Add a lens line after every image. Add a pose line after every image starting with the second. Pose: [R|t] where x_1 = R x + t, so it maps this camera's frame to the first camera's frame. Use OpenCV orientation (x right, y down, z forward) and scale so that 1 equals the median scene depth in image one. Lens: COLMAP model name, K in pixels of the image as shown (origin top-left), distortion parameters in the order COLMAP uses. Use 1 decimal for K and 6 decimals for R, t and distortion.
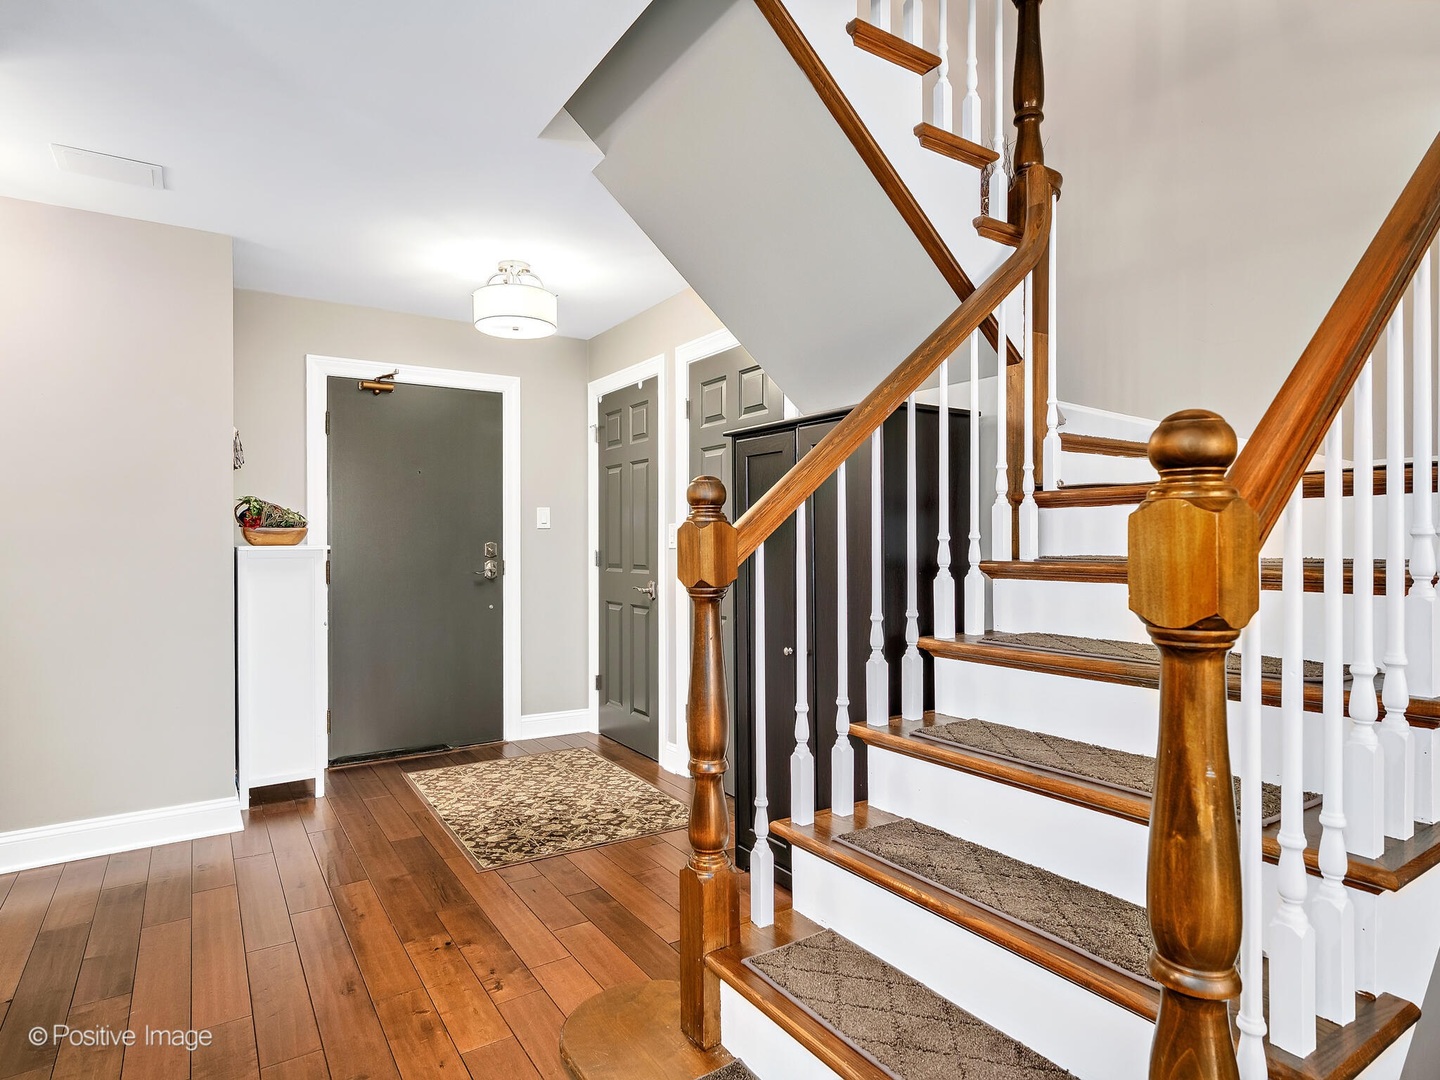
lens RADIAL K [[825.1, 0, 751.9], [0, 825.1, 536.6], [0, 0, 1]] dist [0.001401, -0.000543]
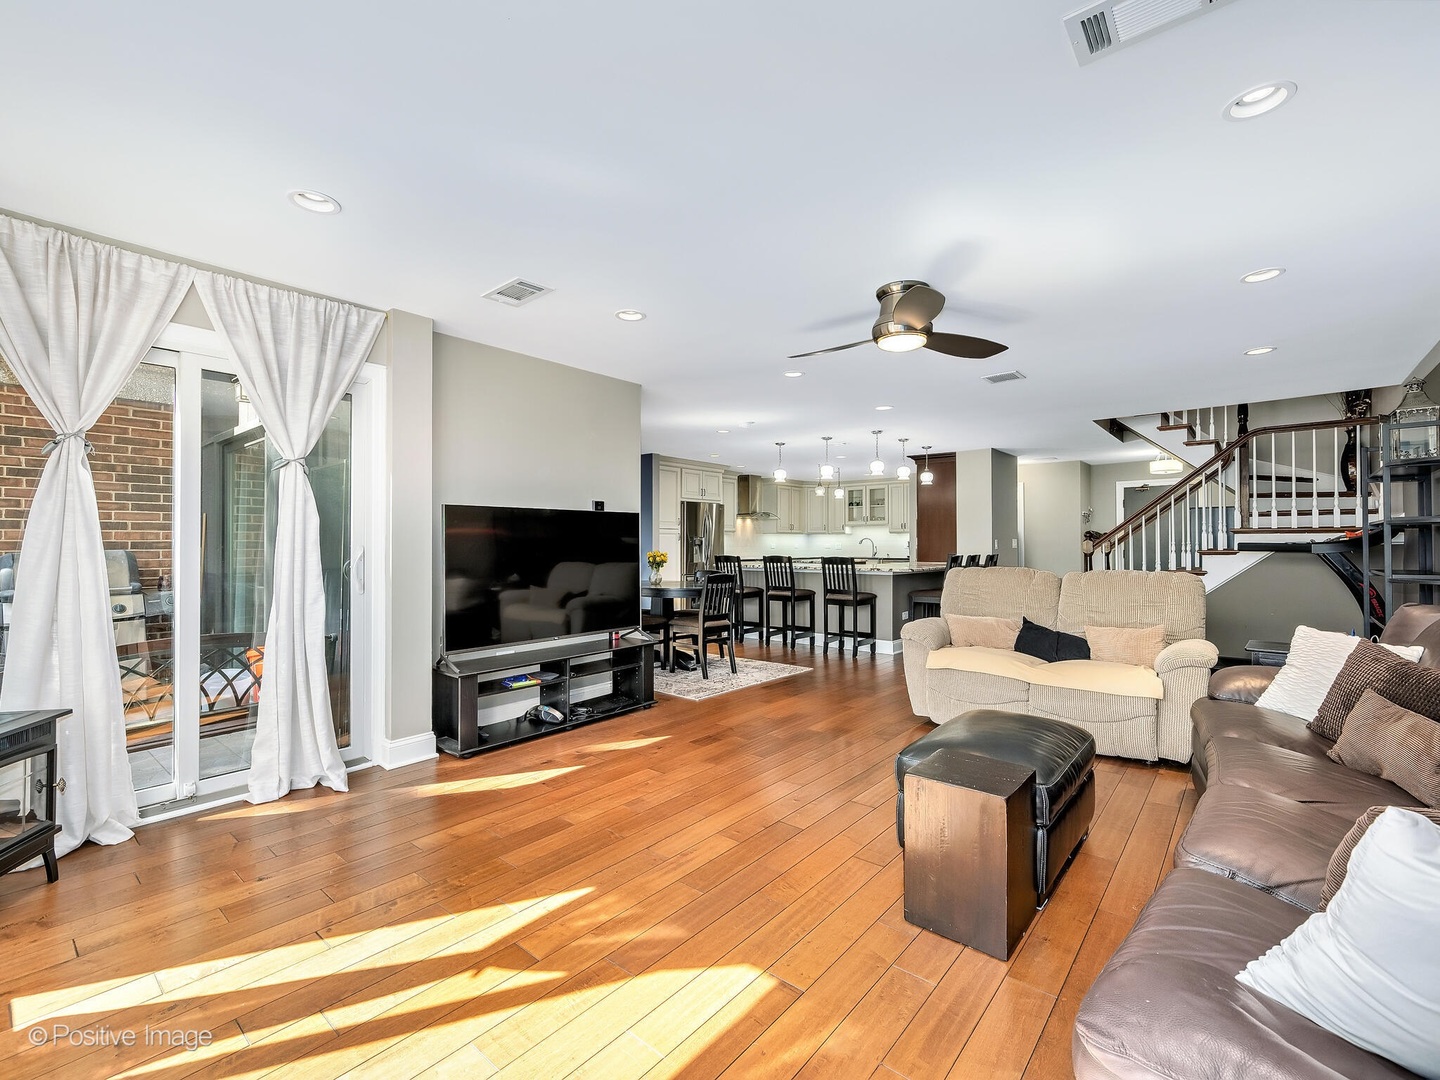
lens RADIAL K [[649.7, 0, 727.4], [0, 649.7, 535.9], [0, 0, 1]] dist [-0.005649, -0.001788]
pose [[0.253188, -0.007963, -0.967384, 2.547829], [0.007366, 0.999953, -0.006304, -0.033210], [0.967389, -0.005530, 0.253235, -1.795882]]
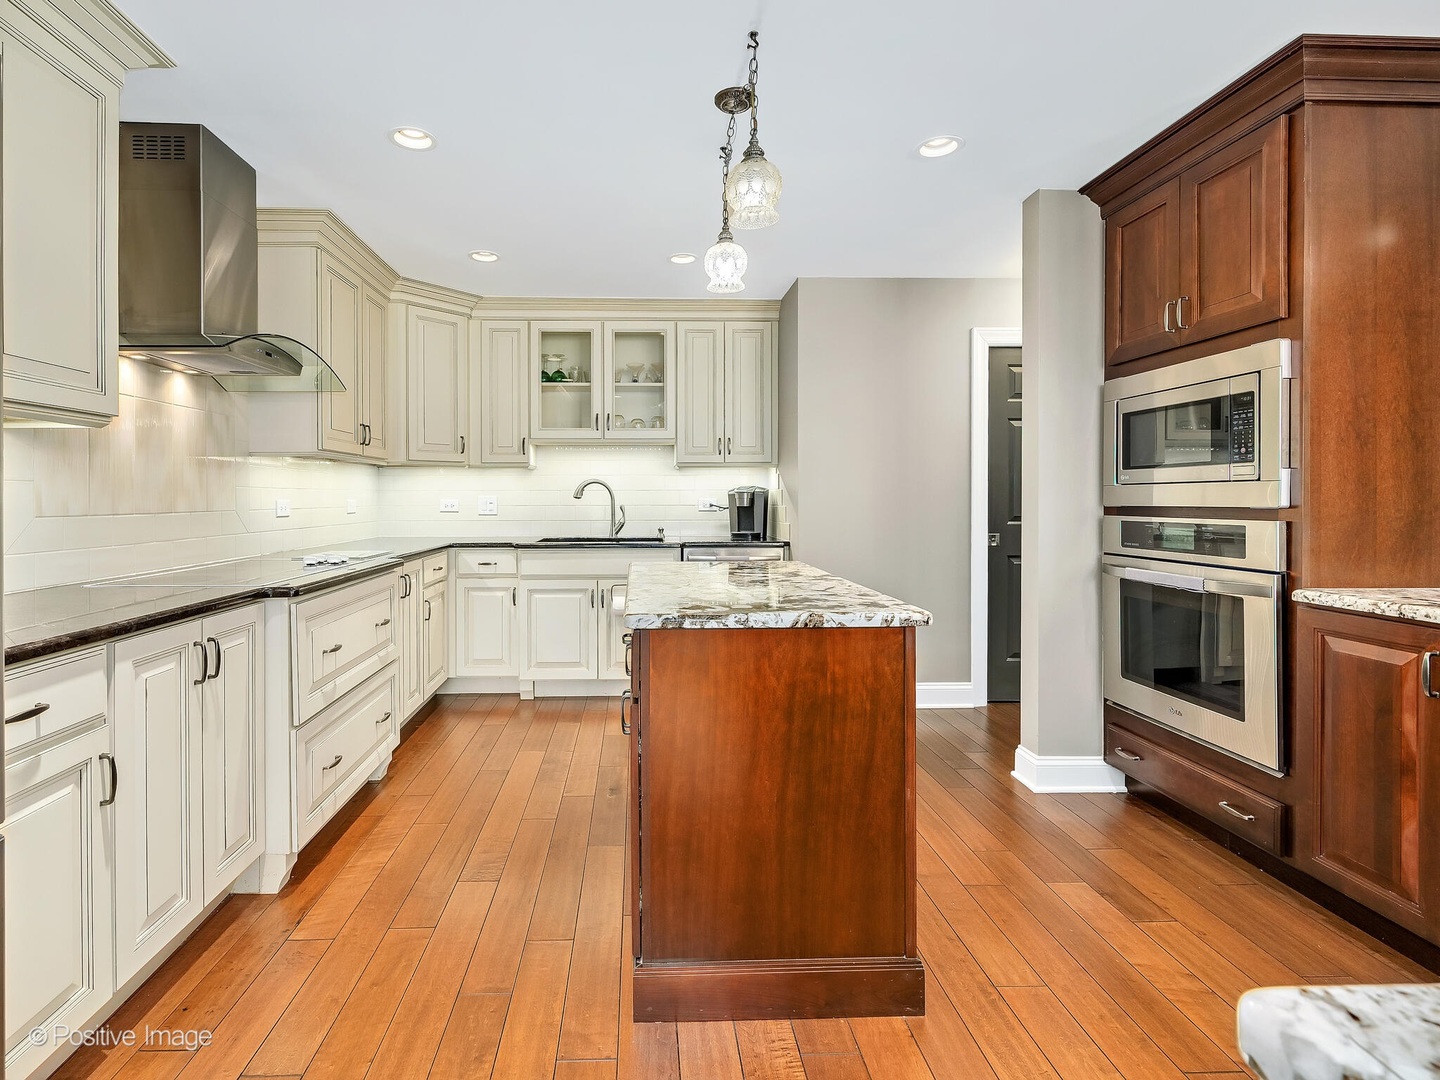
lens RADIAL K [[707.5, 0, 651.6], [0, 707.5, 502.1], [0, 0, 1]] dist [0.002942, 0.000745]
pose [[0.829498, 0.006538, -0.558471, -1.163065], [0.002409, 0.999880, 0.015284, -0.011486], [0.558505, -0.014023, 0.829383, -0.843387]]
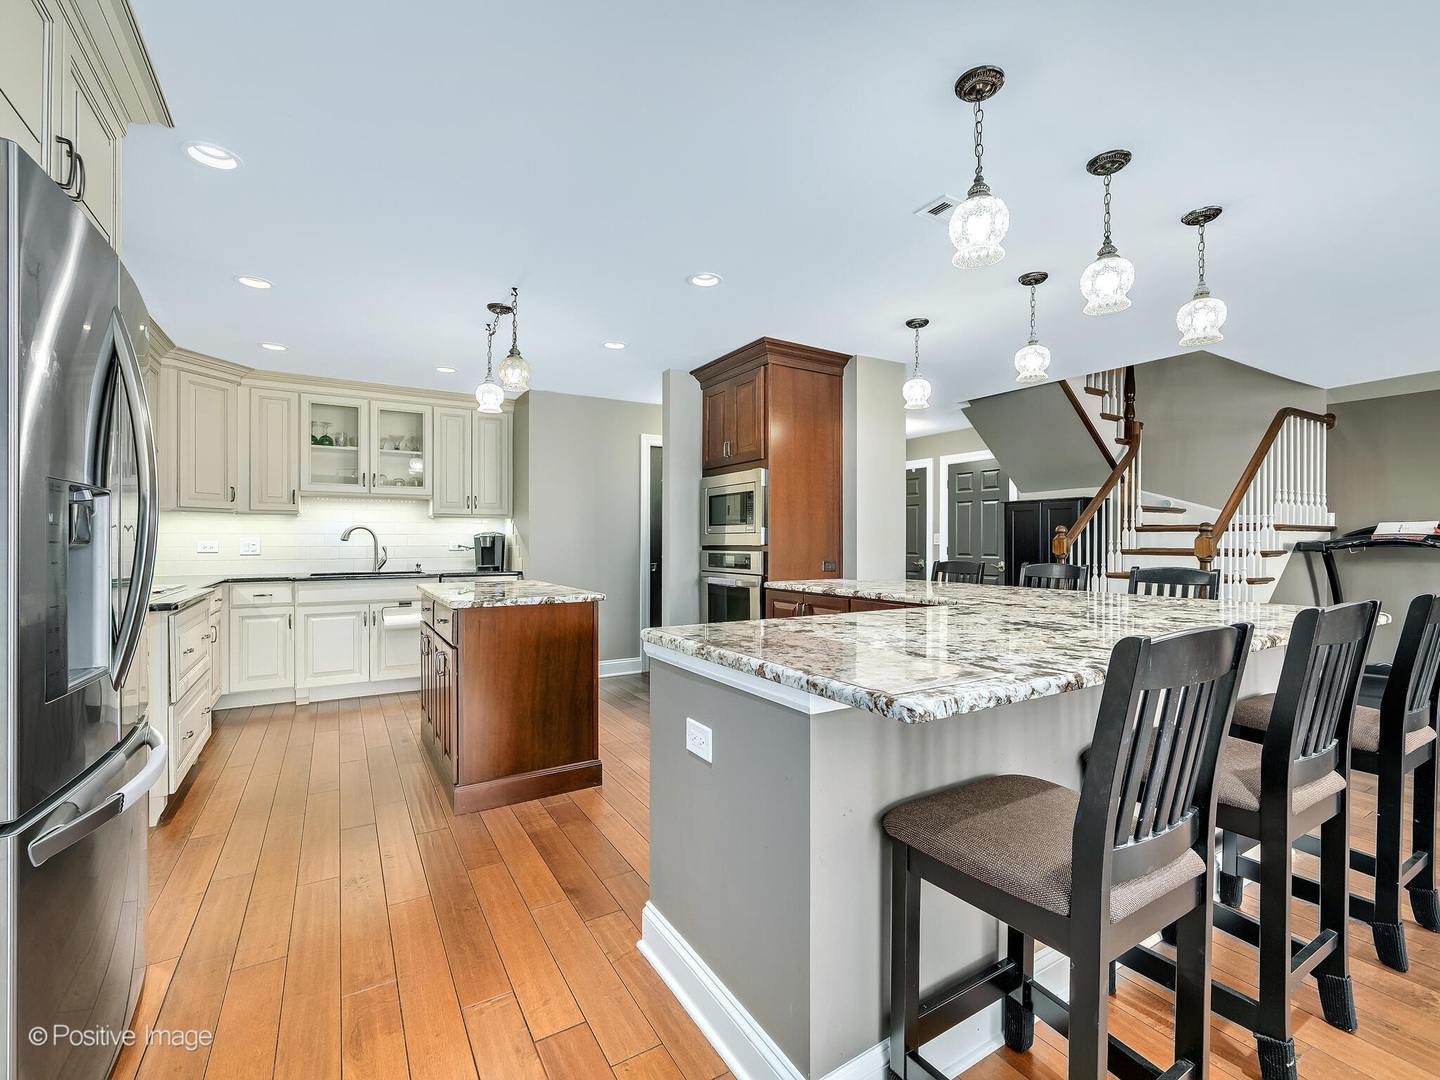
lens RADIAL K [[649.7, 0, 734.4], [0, 649.7, 542.9], [0, 0, 1]] dist [-0.005649, -0.001788]
pose [[0.998338, 0.005185, -0.057395, -0.975512], [-0.004515, 0.999920, 0.011799, -0.016382], [0.057452, -0.011521, 0.998282, -1.454467]]
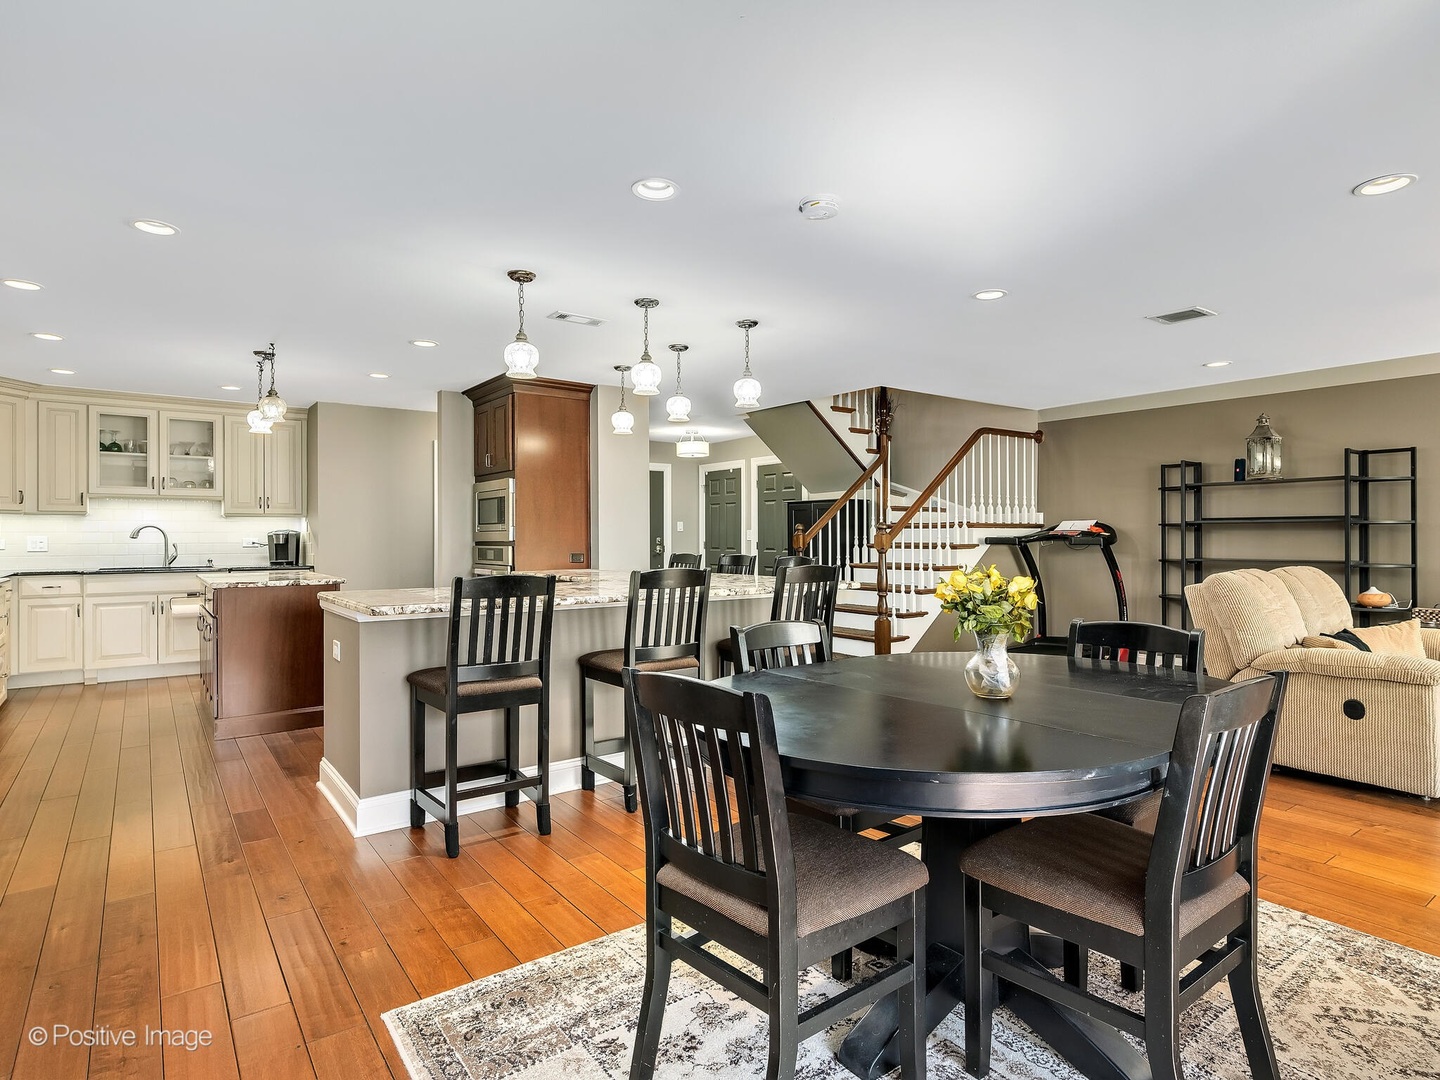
lens RADIAL K [[744.9, 0, 759.9], [0, 744.9, 536.2], [0, 0, 1]] dist [-0.007928, -0.000708]
pose [[0.996058, 0.001980, 0.088687, -0.461090], [-0.002668, 0.999967, 0.007637, -0.026182], [-0.088669, -0.007843, 0.996030, -2.132514]]
